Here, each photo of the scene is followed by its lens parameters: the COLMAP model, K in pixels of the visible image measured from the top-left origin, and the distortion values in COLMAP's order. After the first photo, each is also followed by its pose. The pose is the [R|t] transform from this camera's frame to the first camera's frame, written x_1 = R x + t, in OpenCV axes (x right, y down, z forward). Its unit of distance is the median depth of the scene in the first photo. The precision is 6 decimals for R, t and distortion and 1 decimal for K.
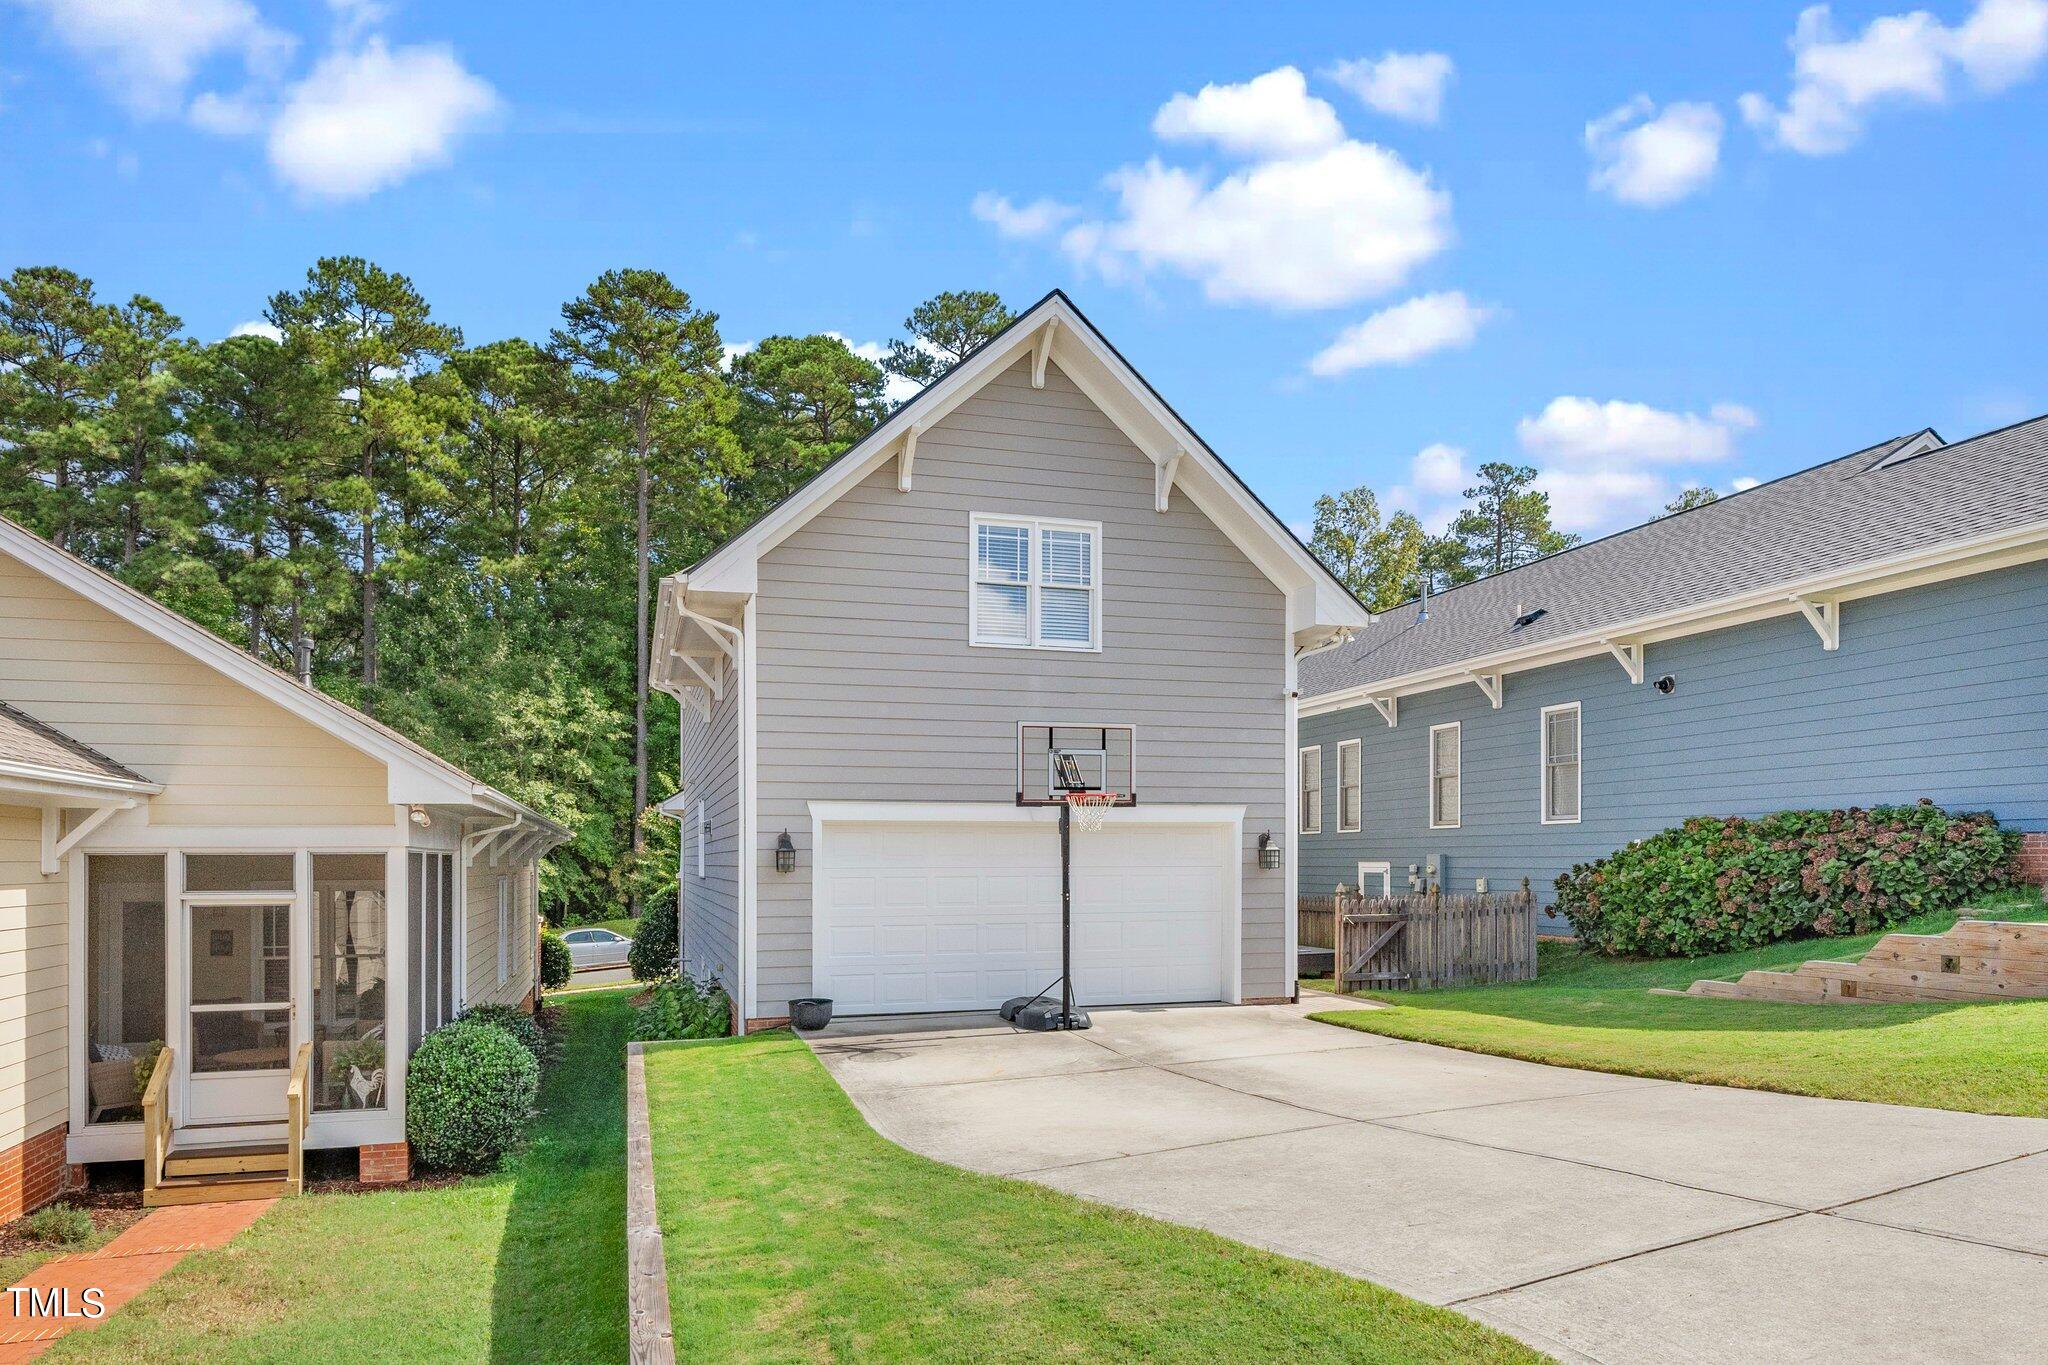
lens RADIAL K [[799.5, 0, 829.0], [0, 799.5, 679.5], [0, 0, 1]] dist [-0.000378, 0.000038]
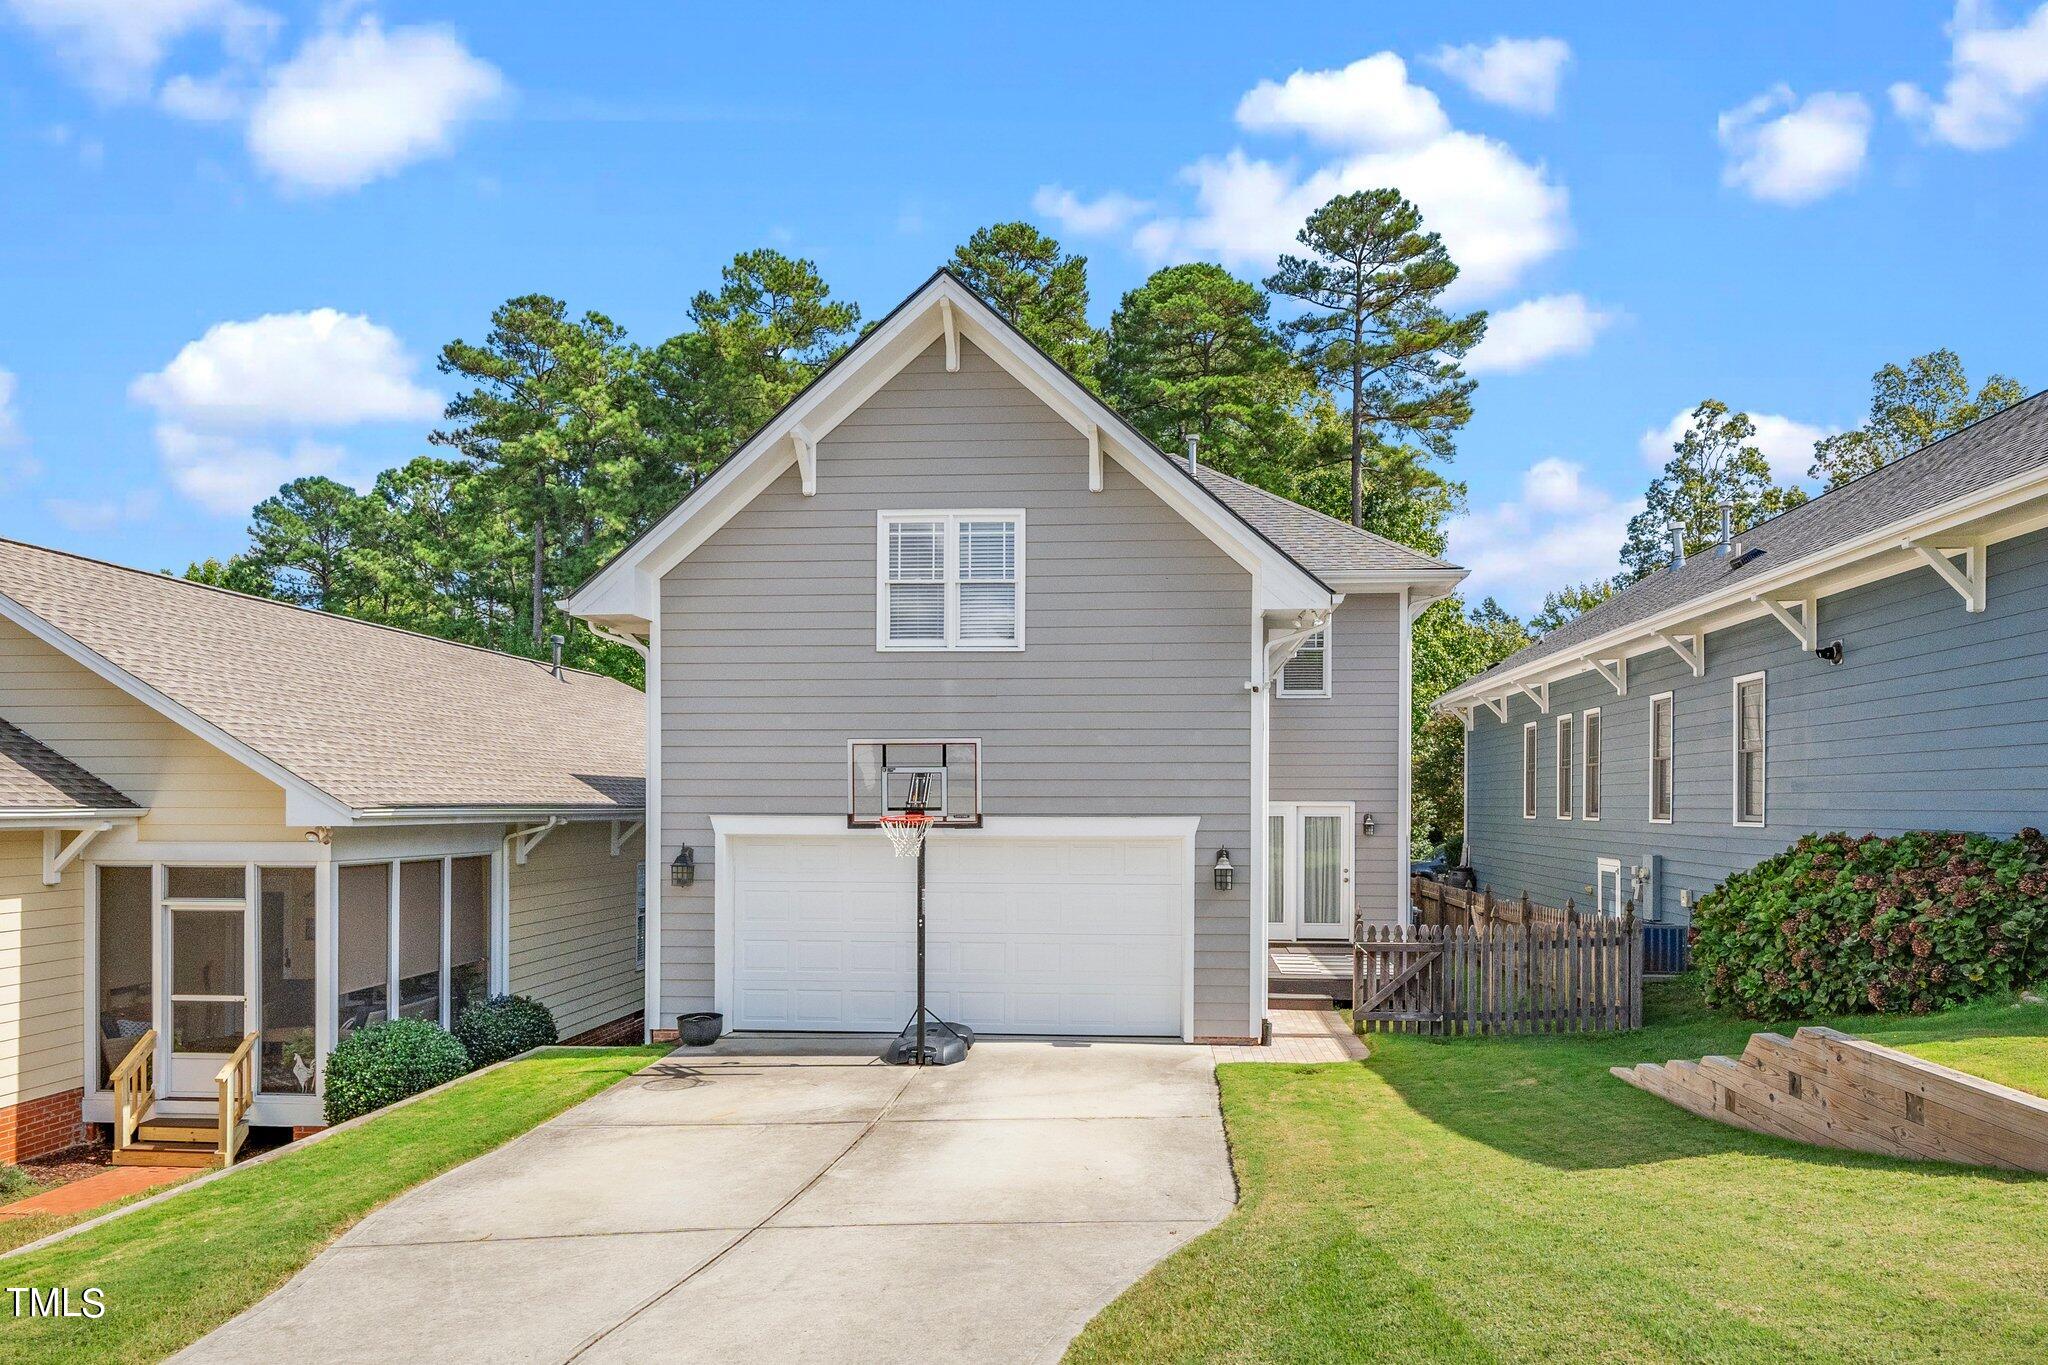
lens RADIAL K [[826.6, 0, 1020.7], [0, 826.6, 635.6], [0, 0, 1]] dist [-0.000237, 0.000025]
pose [[0.974318, -0.043368, -0.220959, 0.594694], [0.043885, 0.999033, -0.002570, -0.053343], [0.220857, -0.007192, 0.975280, 0.075436]]
